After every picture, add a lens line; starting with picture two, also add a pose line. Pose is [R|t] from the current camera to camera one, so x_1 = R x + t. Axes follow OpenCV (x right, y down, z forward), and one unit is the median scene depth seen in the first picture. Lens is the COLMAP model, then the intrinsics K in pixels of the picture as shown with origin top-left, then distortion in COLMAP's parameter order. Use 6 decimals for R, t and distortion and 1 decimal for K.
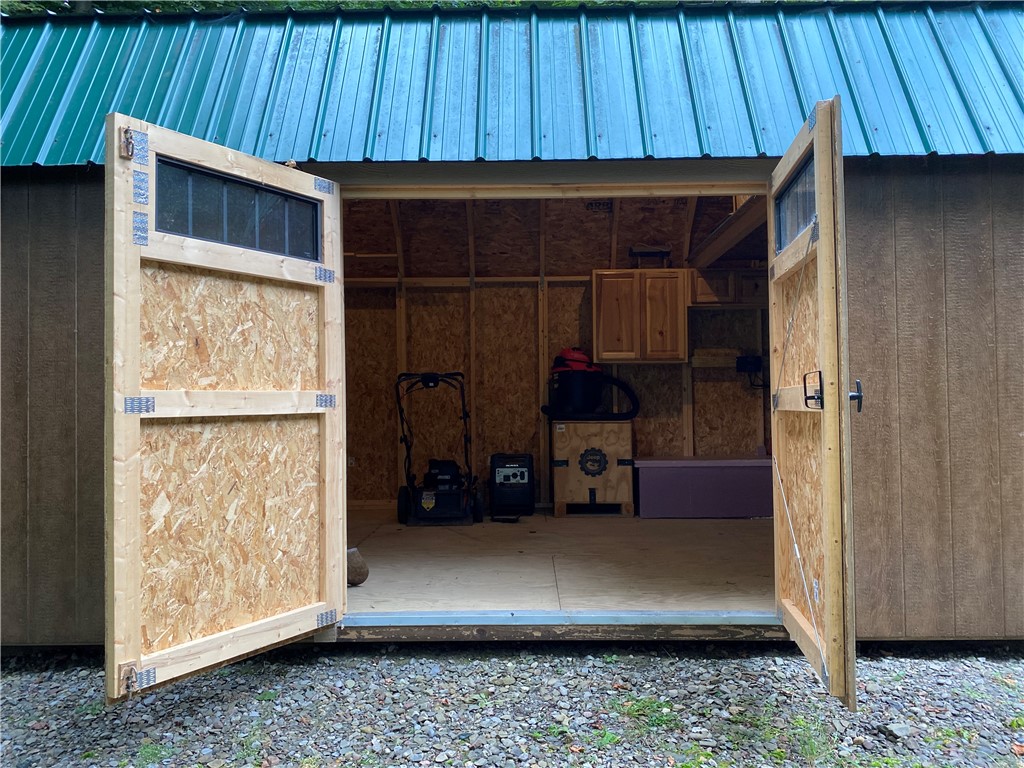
lens RADIAL K [[774.5, 0, 512.0], [0, 774.5, 384.0], [0, 0, 1]] dist [0.038578, -0.069730]
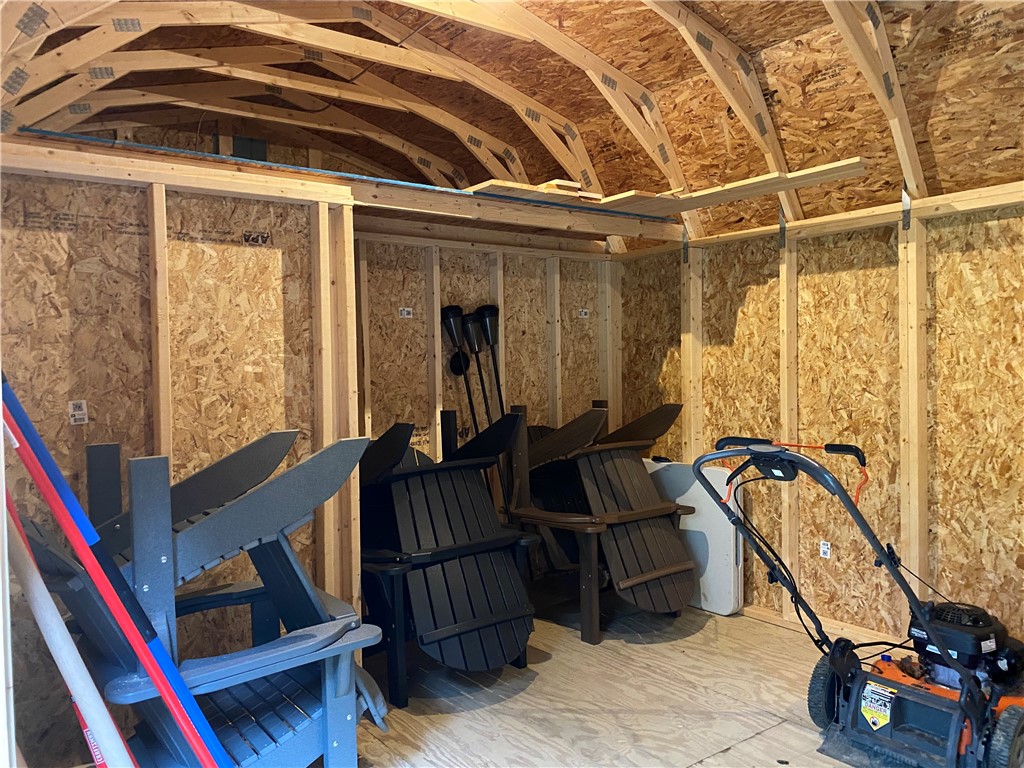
lens RADIAL K [[780.0, 0, 513.6], [0, 780.0, 376.3], [0, 0, 1]] dist [0.007249, -0.005815]
pose [[0.603957, 0.011225, -0.796938, 0.104609], [0.034456, 0.998598, 0.040177, -0.054649], [0.796272, -0.051724, 0.602723, 0.499253]]
